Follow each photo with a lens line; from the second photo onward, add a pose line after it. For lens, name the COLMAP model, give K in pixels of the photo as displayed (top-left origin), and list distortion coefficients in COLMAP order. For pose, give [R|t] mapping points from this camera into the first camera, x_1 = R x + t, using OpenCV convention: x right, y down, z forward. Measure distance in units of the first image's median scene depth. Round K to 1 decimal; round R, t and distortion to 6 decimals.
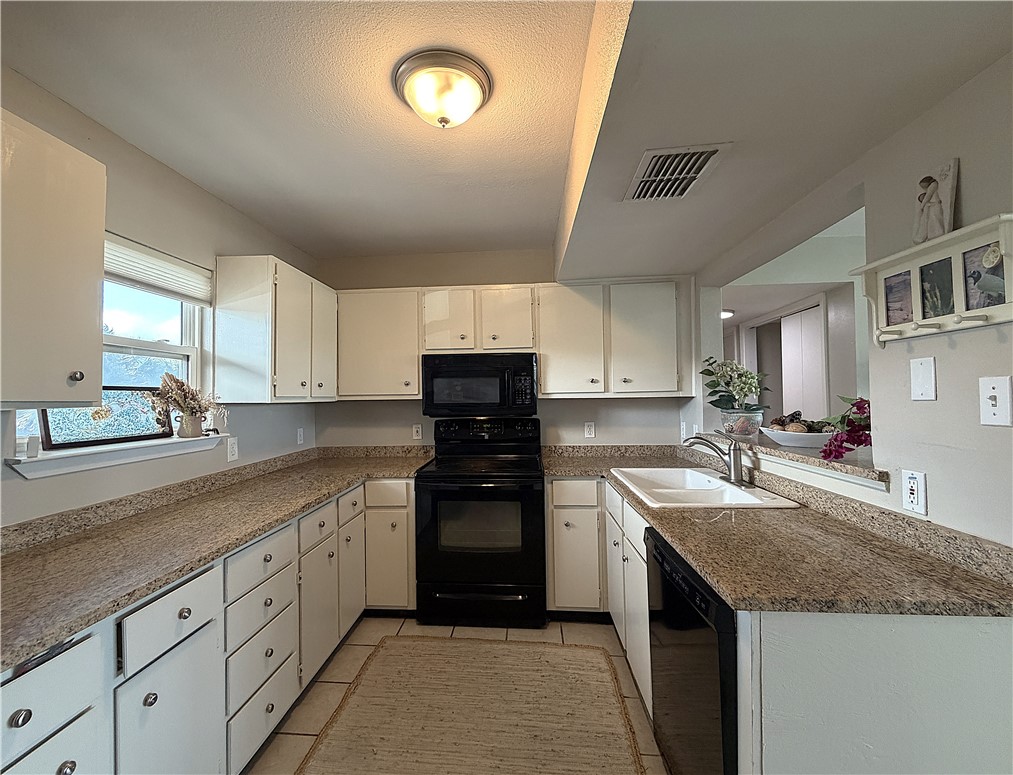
lens RADIAL K [[432.3, 0, 496.9], [0, 432.3, 387.4], [0, 0, 1]] dist [-0.000295, 0.000272]
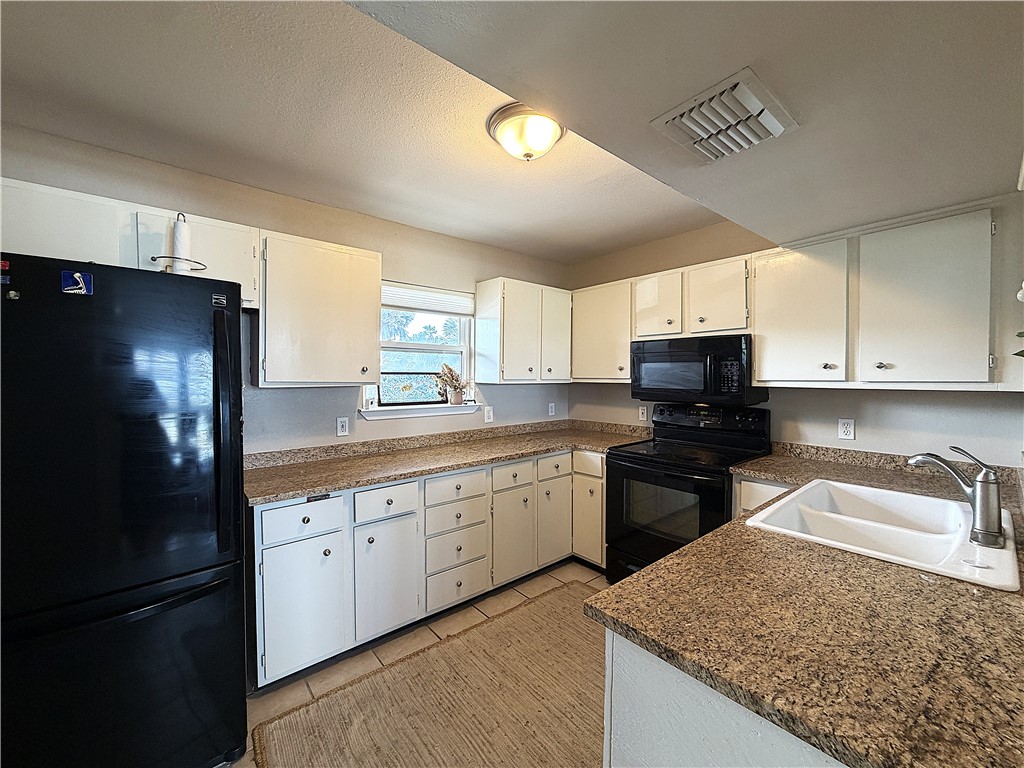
lens RADIAL K [[410.9, 0, 513.0], [0, 410.9, 383.2], [0, 0, 1]] dist [0.000947, 0.000354]
pose [[0.700798, 0.028568, -0.712787, 0.411339], [0.002729, 0.999083, 0.042725, -0.020385], [0.713354, -0.031887, 0.700078, 0.091132]]
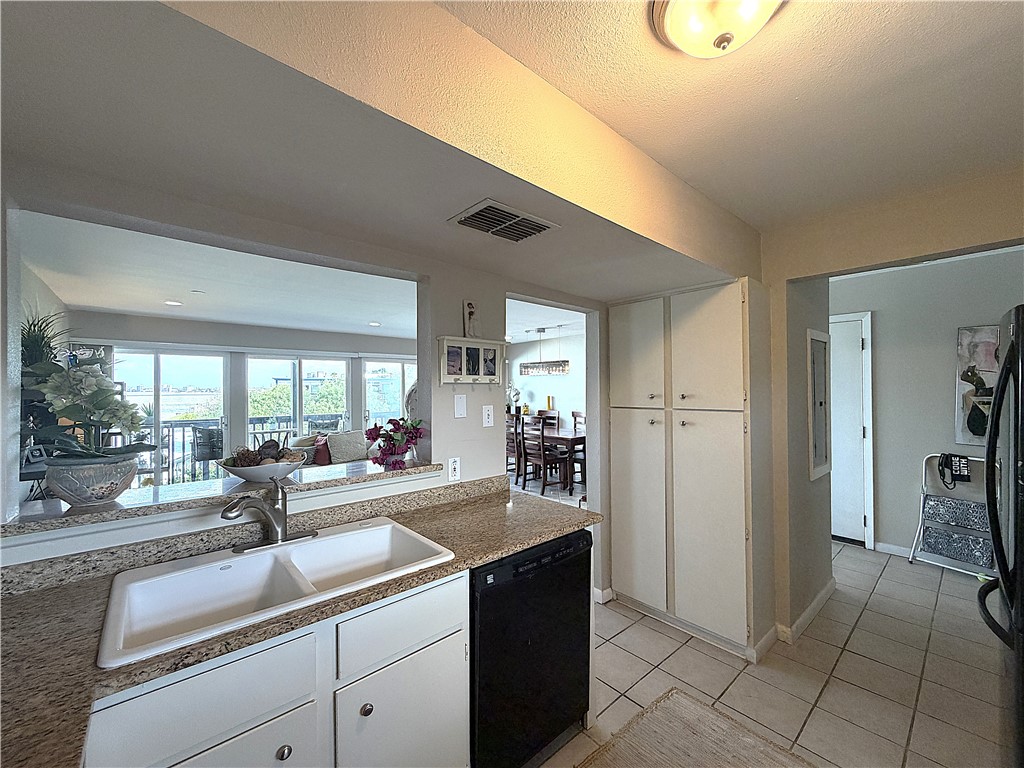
lens RADIAL K [[410.9, 0, 510.1], [0, 410.9, 386.6], [0, 0, 1]] dist [0.000947, 0.000354]
pose [[-0.714519, 0.019799, 0.699336, -0.194920], [-0.004461, 0.999450, -0.032854, -0.022752], [-0.699602, -0.026594, -0.714037, 1.012114]]
